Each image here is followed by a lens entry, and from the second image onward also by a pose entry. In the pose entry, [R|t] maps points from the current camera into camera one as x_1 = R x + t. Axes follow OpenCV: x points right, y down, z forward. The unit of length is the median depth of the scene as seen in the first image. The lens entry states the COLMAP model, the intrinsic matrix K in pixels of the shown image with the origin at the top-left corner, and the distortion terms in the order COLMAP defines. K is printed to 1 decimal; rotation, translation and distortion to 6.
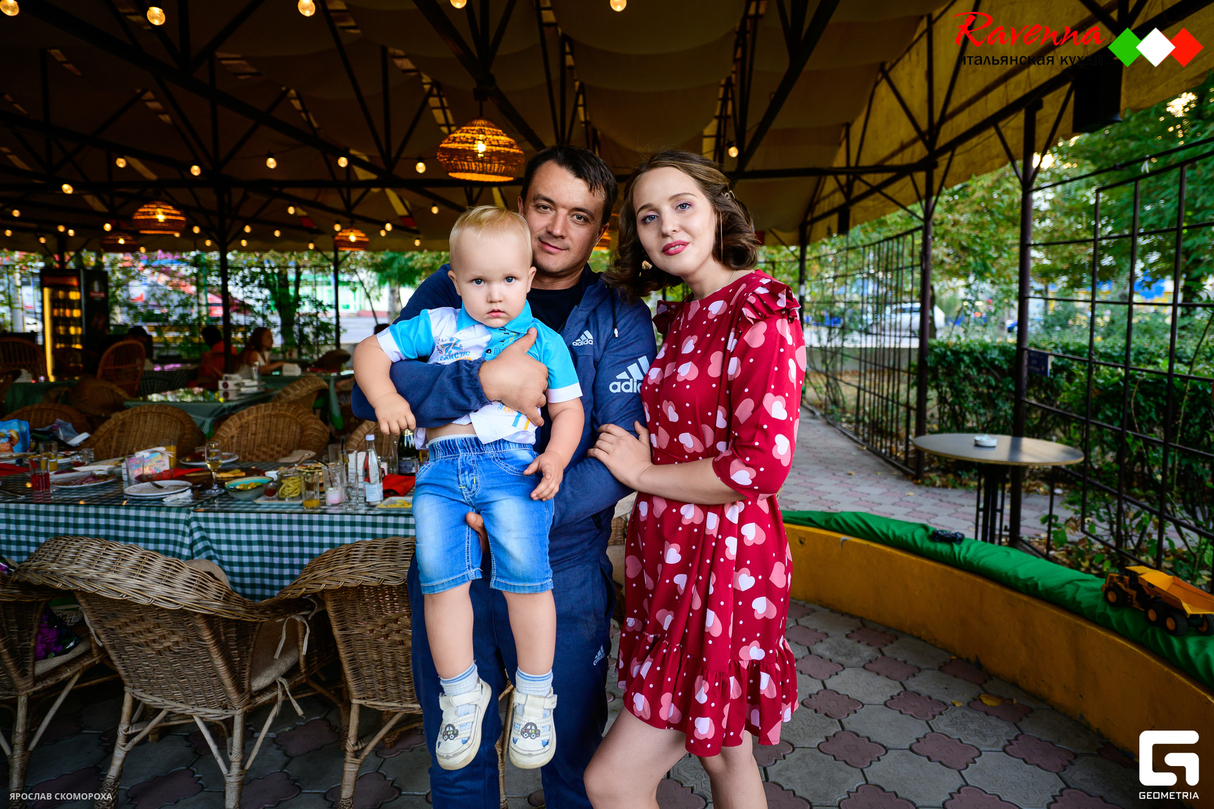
lens RADIAL K [[791.5, 0, 623.9], [0, 791.5, 391.3], [0, 0, 1]] dist [-0.002910, -0.001715]
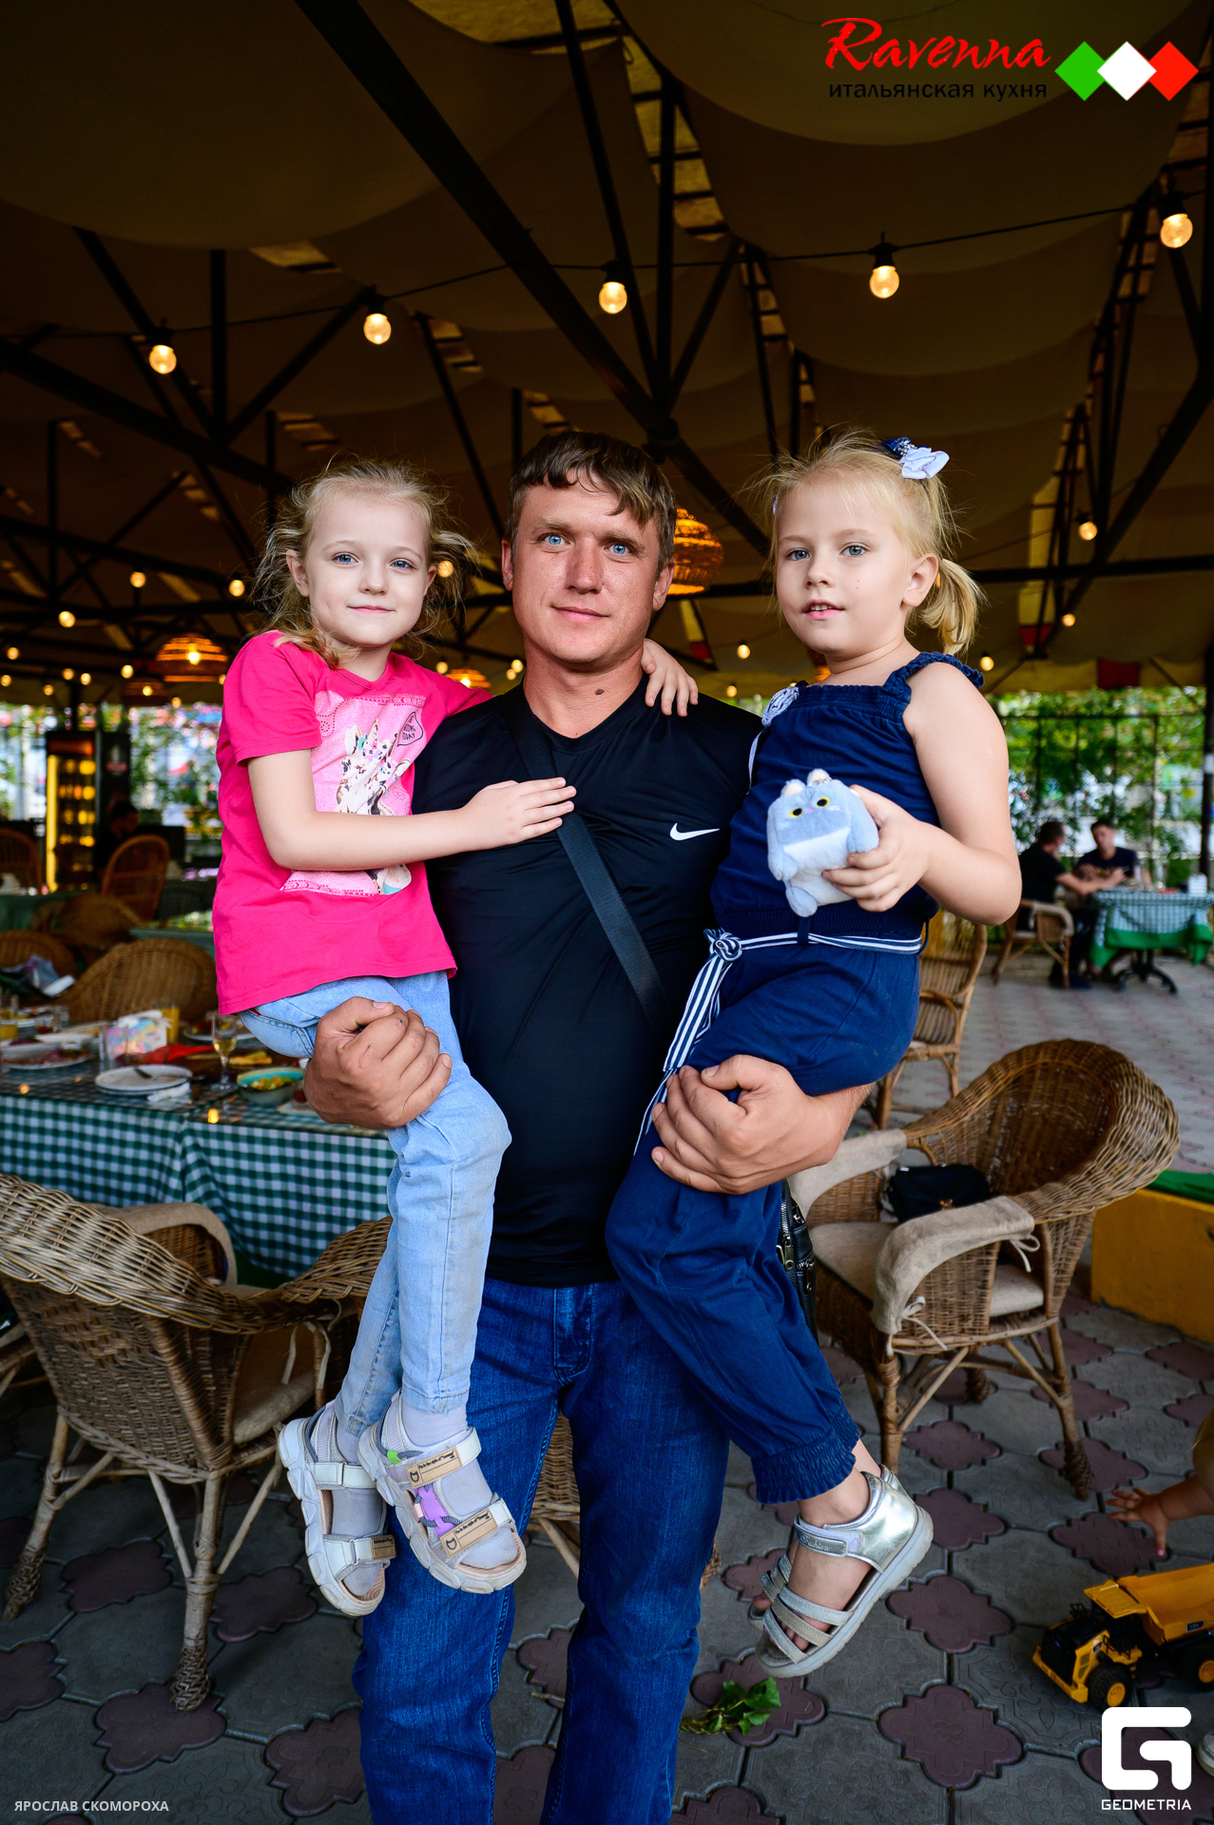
lens RADIAL K [[1262.0, 0, 607.8], [0, 1262.0, 868.0], [0, 0, 1]] dist [-0.001086, 0.000057]
pose [[0.975583, 0.020847, -0.218639, 0.002905], [-0.029757, 0.998852, -0.037537, -0.010341], [0.217606, 0.043126, 0.975084, 0.031613]]
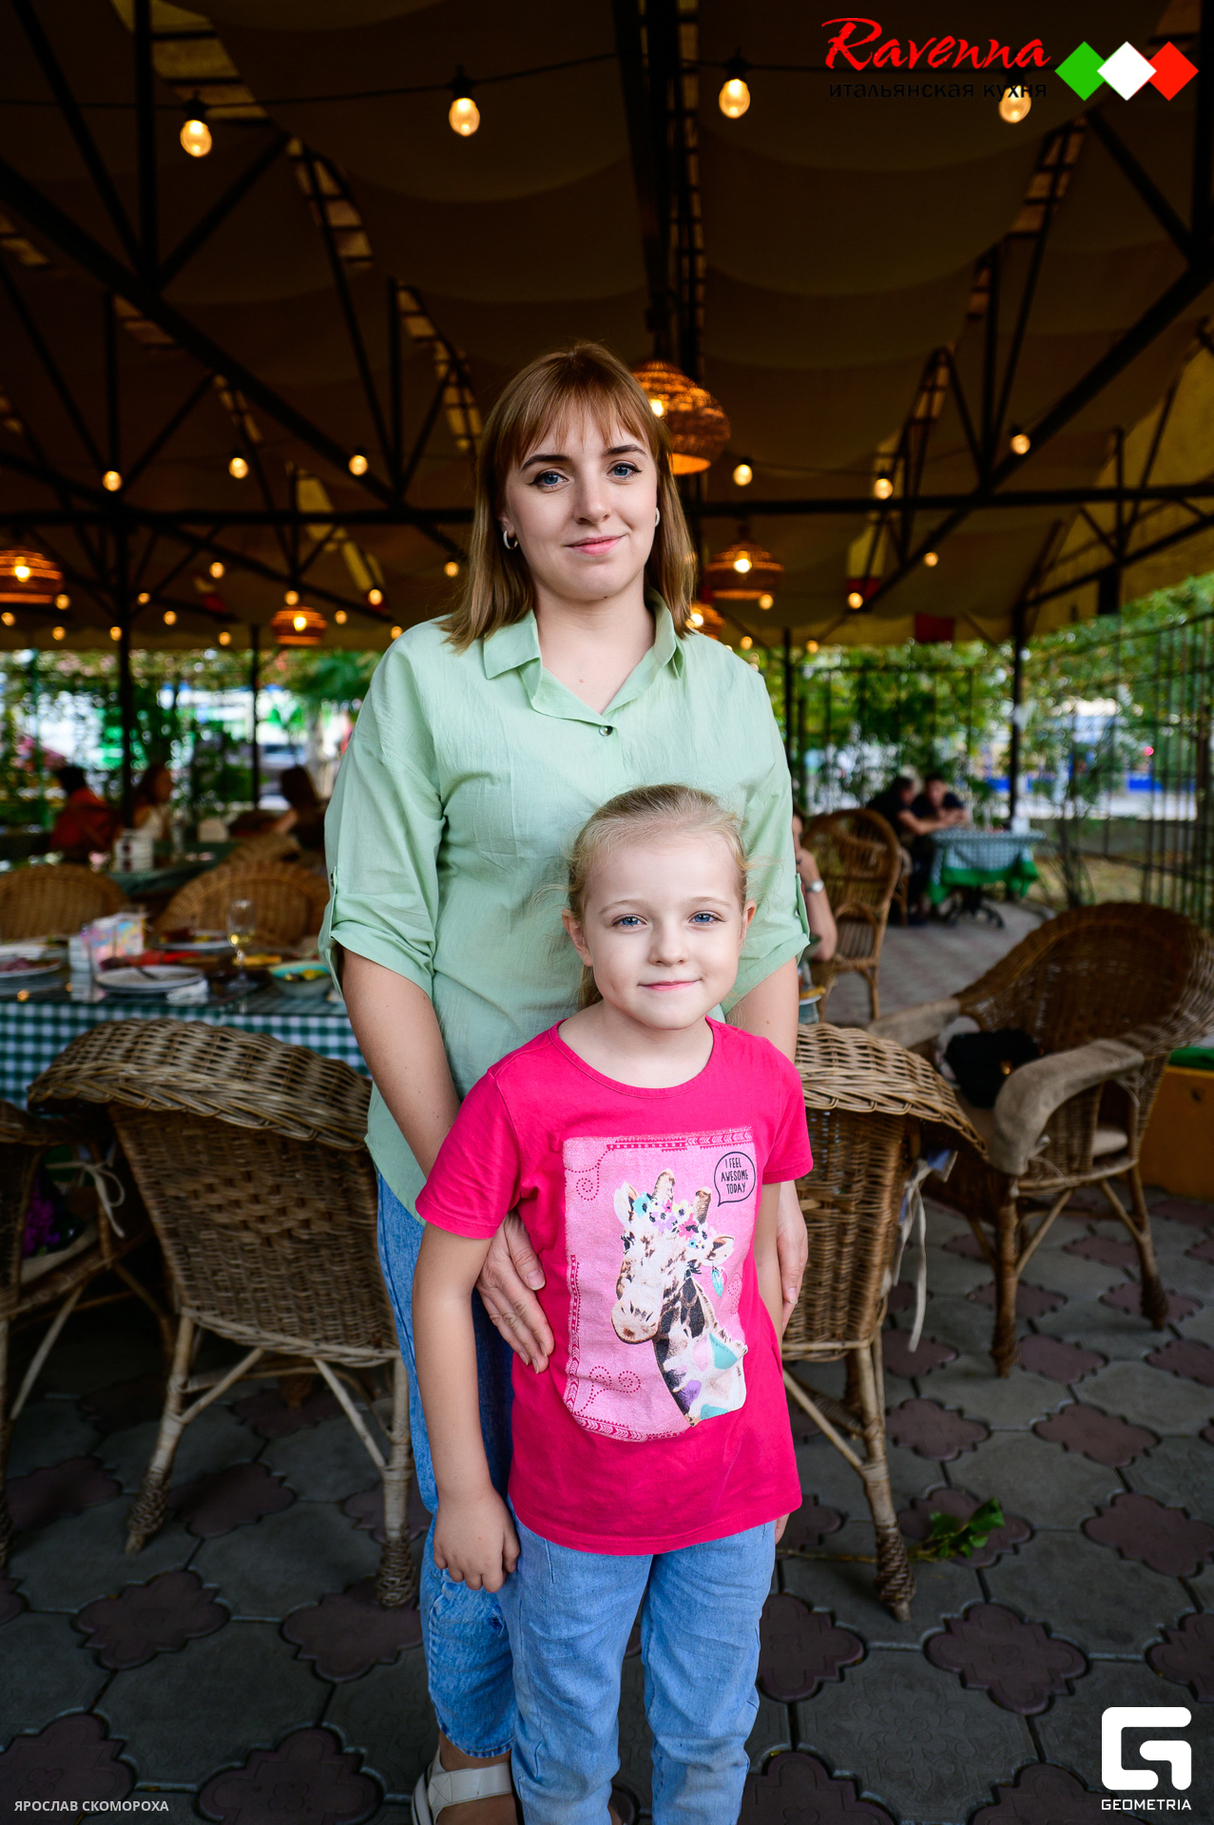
lens RADIAL K [[1269.6, 0, 630.6], [0, 1269.6, 883.1], [0, 0, 1]] dist [0.002750, -0.000056]
pose [[0.999691, 0.005566, -0.024246, -0.099834], [-0.005816, 0.999931, -0.010248, 0.028163], [0.024187, 0.010386, 0.999653, 0.037885]]
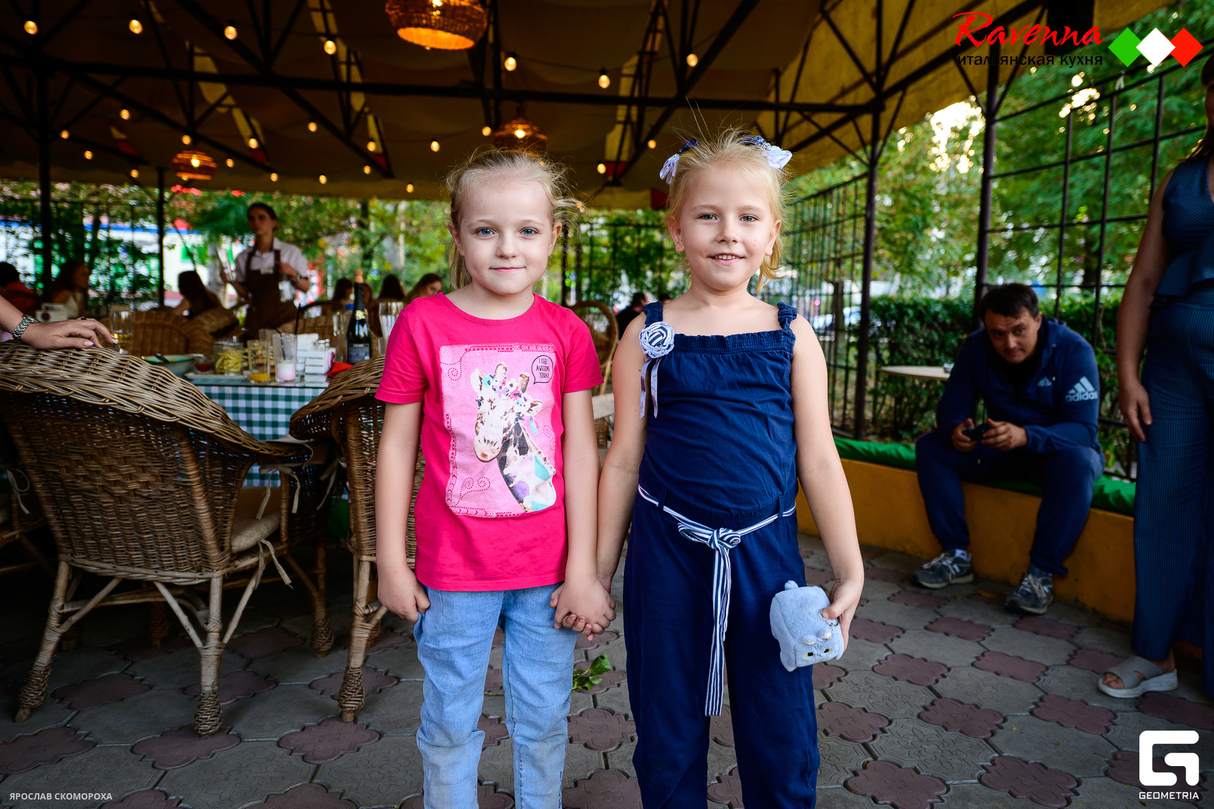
lens RADIAL K [[897.0, 0, 656.7], [0, 897.0, 403.6], [0, 0, 1]] dist [0.002677, -0.001180]
pose [[0.982437, 0.016381, 0.185876, -0.068030], [-0.017779, 0.999825, 0.005861, 0.068392], [-0.185748, -0.009063, 0.982556, -0.009579]]
